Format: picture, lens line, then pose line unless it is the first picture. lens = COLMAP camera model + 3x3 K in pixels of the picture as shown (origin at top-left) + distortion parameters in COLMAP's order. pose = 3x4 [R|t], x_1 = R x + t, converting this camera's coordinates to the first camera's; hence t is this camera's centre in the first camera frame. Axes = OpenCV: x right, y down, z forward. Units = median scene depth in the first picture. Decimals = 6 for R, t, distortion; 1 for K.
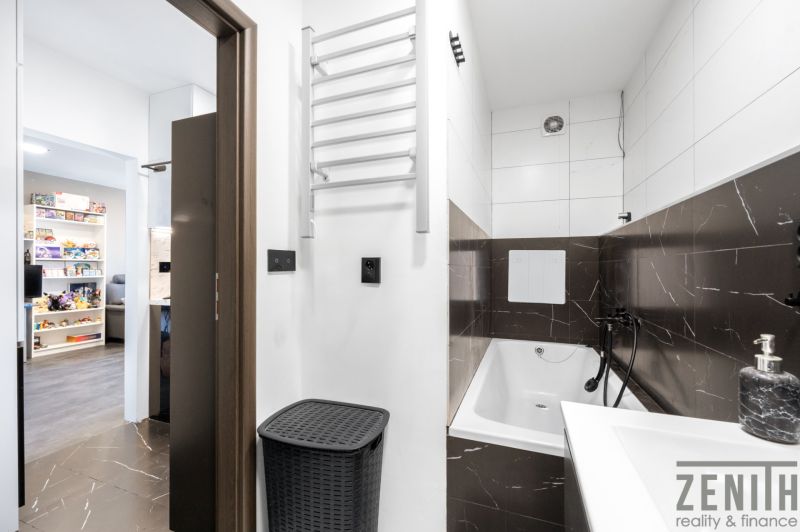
lens RADIAL K [[320.3, 0, 396.6], [0, 320.3, 268.3], [0, 0, 1]] dist [-0.002153, -0.000810]
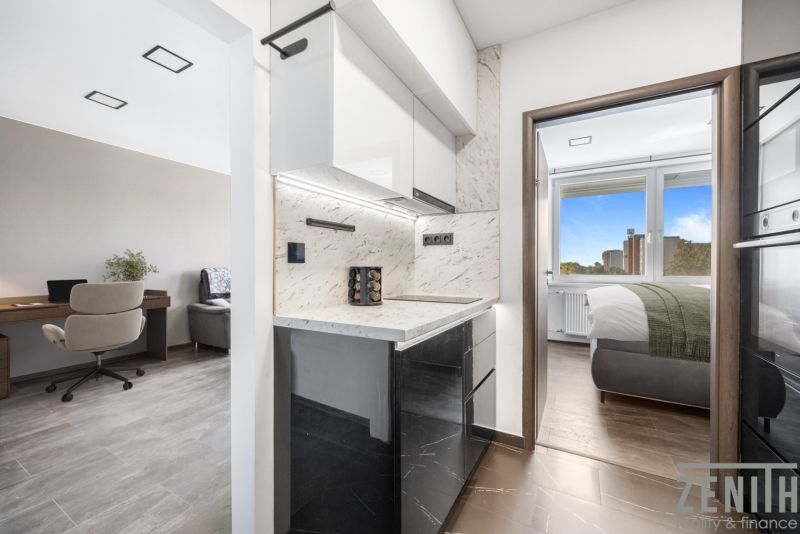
lens RADIAL K [[320.3, 0, 393.7], [0, 320.3, 267.4], [0, 0, 1]] dist [-0.002153, -0.000810]
pose [[0.984143, -0.001684, -0.177368, -0.491659], [0.004324, 0.999885, 0.014501, 0.013624], [0.177323, -0.015039, 0.984038, 0.530291]]
